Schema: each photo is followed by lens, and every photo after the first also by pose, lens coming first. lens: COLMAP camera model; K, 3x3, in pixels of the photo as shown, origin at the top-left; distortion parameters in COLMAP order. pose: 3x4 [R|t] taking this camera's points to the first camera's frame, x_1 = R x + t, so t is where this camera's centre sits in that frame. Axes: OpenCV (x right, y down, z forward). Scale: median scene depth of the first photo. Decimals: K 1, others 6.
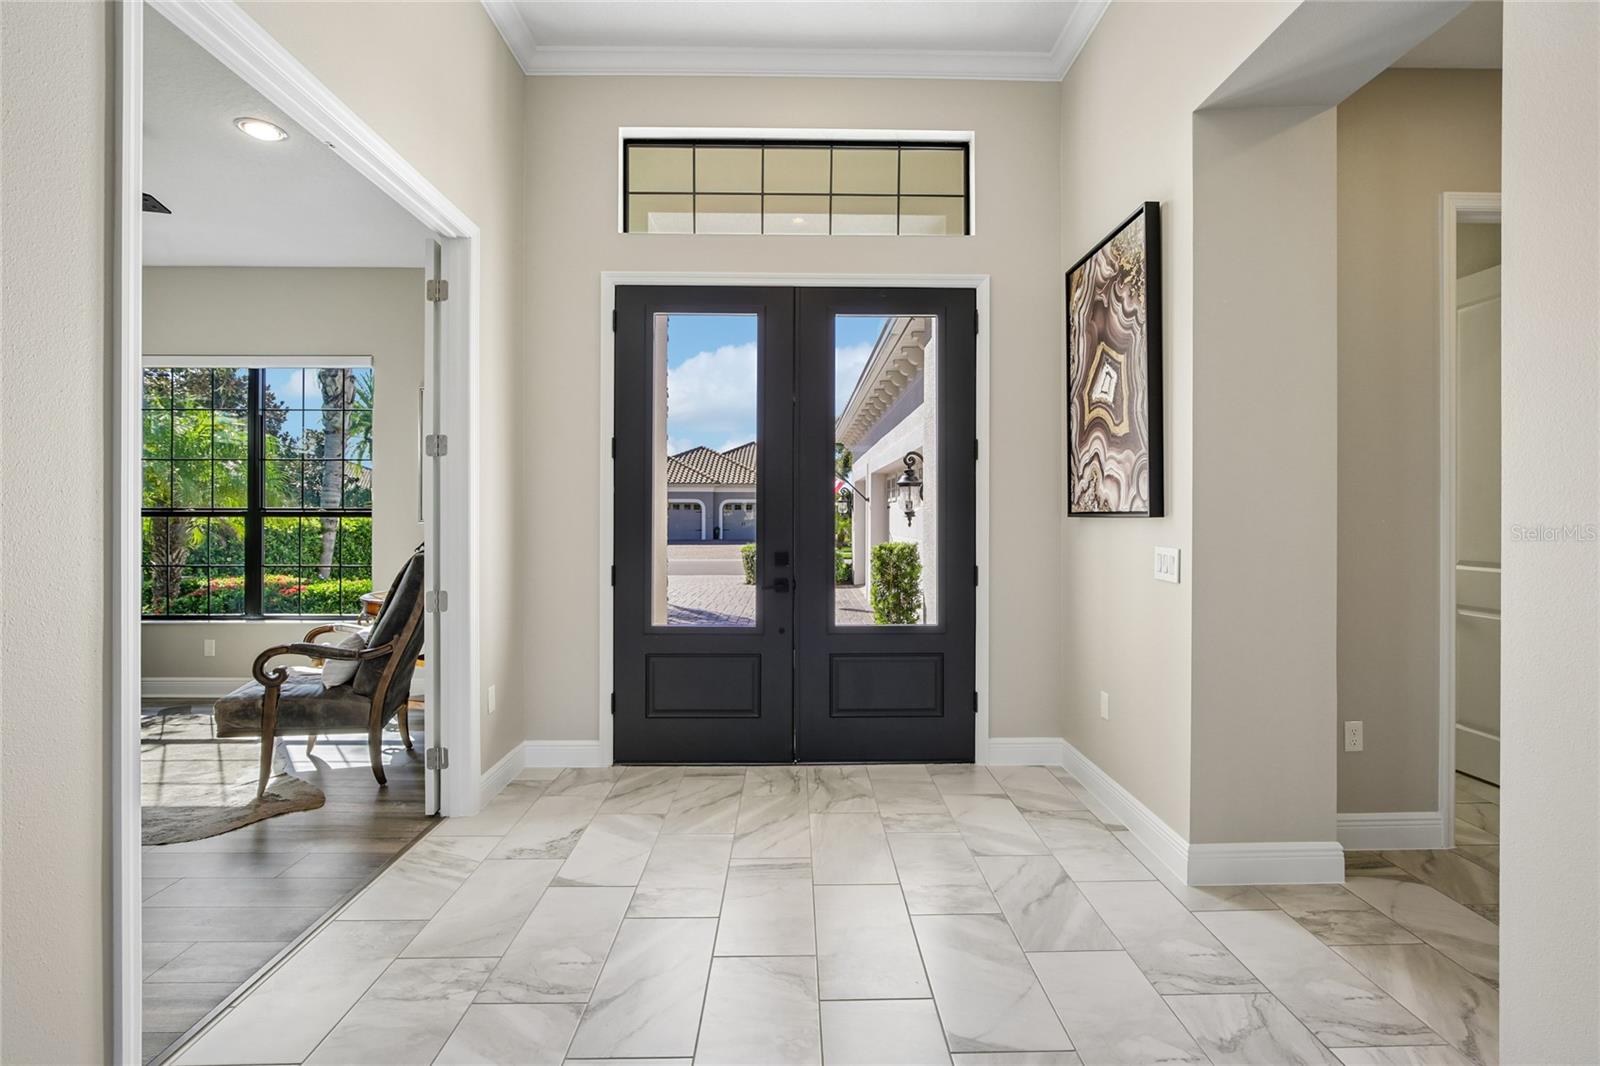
lens RADIAL K [[732.1, 0, 813.7], [0, 732.1, 504.9], [0, 0, 1]] dist [-0.039574, 0.010689]
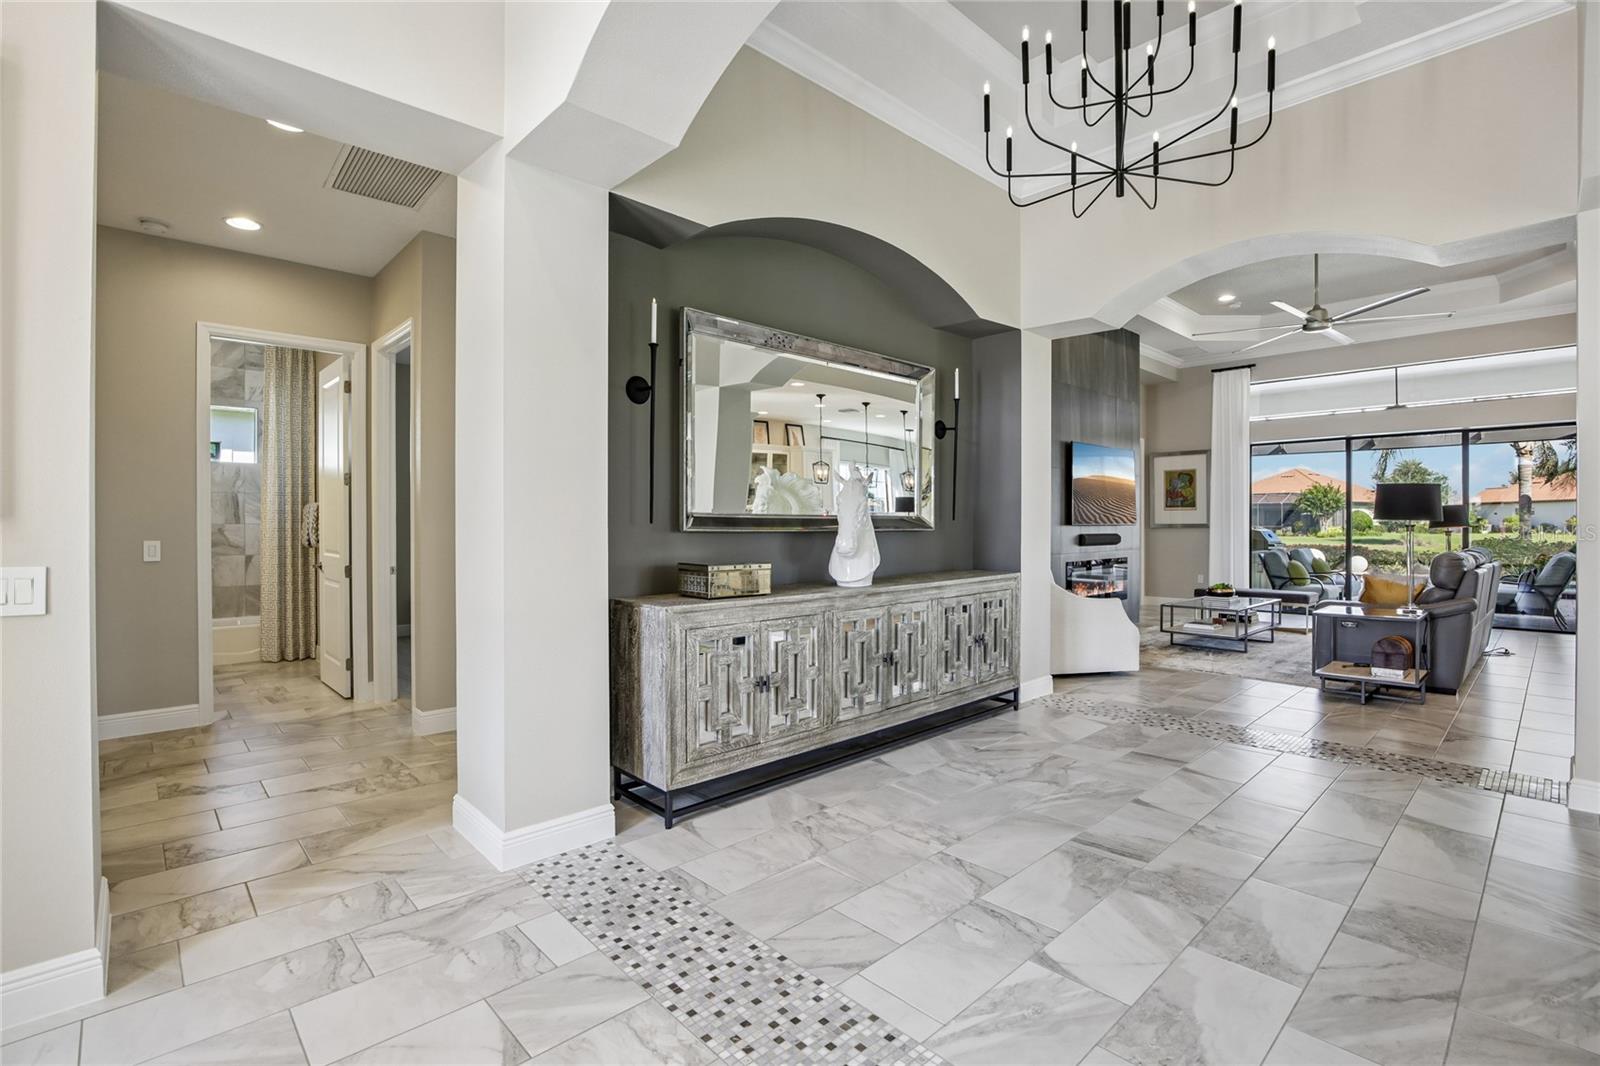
lens RADIAL K [[732.1, 0, 806.8], [0, 732.1, 532.3], [0, 0, 1]] dist [-0.039574, 0.010689]
pose [[-0.665438, -0.015681, 0.746288, -0.361063], [-0.012136, 0.999874, 0.010188, 0.007107], [-0.746355, -0.002278, -0.665545, 0.622502]]
